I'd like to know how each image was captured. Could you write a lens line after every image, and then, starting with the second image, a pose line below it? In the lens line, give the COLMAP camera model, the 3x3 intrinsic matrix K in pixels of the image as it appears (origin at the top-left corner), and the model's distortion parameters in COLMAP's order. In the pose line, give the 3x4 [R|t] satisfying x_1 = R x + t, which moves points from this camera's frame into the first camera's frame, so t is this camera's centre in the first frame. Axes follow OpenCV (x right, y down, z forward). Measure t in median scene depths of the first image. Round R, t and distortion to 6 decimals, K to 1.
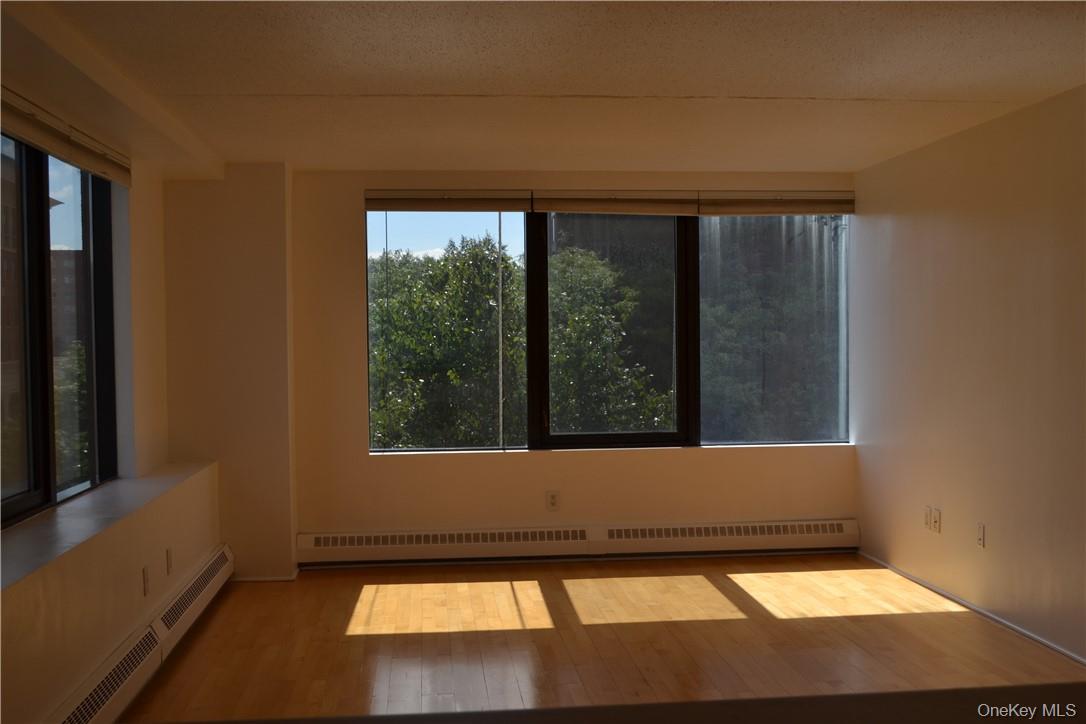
lens RADIAL K [[1194.7, 0, 544.4], [0, 1194.7, 363.0], [0, 0, 1]] dist [-0.072166, 0.000000]
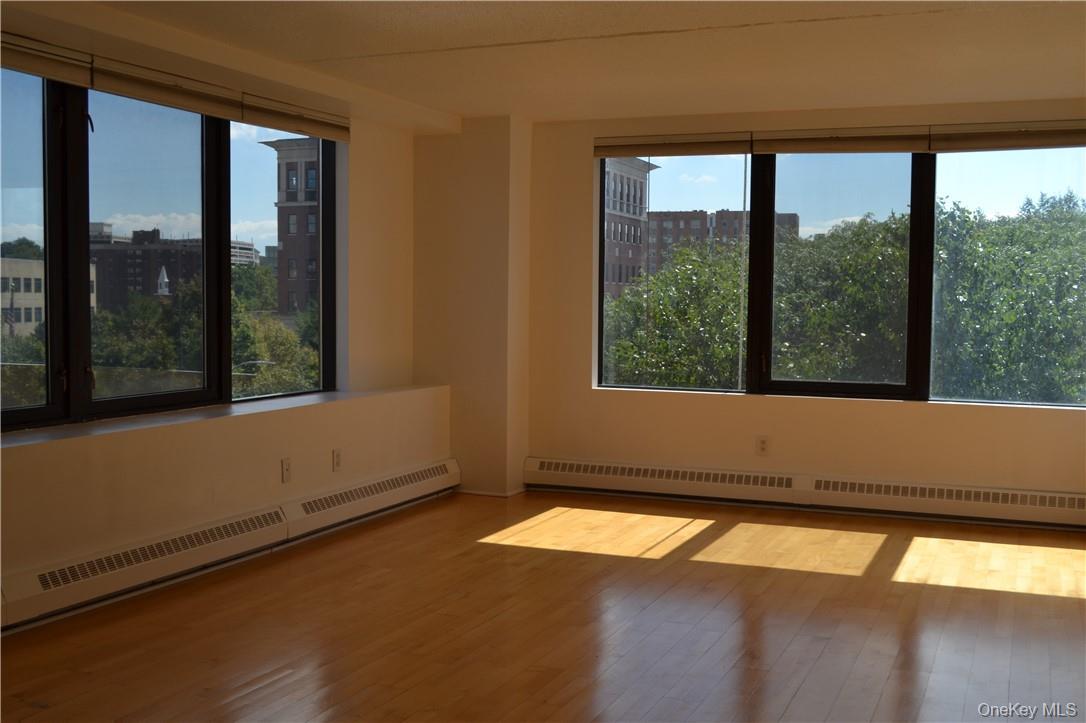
lens RADIAL K [[1194.7, 0, 540.8], [0, 1194.7, 359.4], [0, 0, 1]] dist [-0.072166, 0.000000]
pose [[0.874432, 0.045603, -0.483001, 0.322055], [-0.031721, 0.998816, 0.036875, 0.013253], [0.484111, -0.016923, 0.874843, 0.047142]]
